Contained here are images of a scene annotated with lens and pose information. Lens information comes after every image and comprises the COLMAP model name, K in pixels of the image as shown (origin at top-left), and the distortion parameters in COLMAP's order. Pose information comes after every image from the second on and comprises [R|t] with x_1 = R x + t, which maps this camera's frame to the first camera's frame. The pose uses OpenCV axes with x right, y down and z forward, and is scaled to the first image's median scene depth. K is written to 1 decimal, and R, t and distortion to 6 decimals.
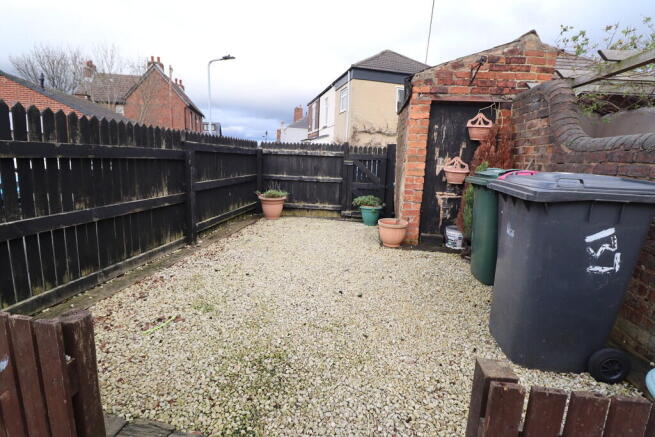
lens RADIAL K [[314.7, 0, 330.7], [0, 314.7, 216.0], [0, 0, 1]] dist [-0.002130, -0.000904]
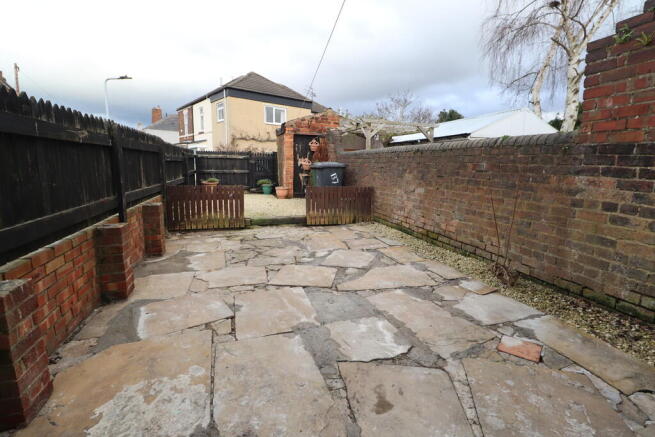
lens RADIAL K [[314.7, 0, 325.2], [0, 314.7, 217.9], [0, 0, 1]] dist [-0.002130, -0.000904]
pose [[0.919388, -0.086986, 0.383614, -0.290981], [0.086421, 0.996082, 0.018745, 0.160732], [-0.383742, 0.015918, 0.923303, -0.867463]]
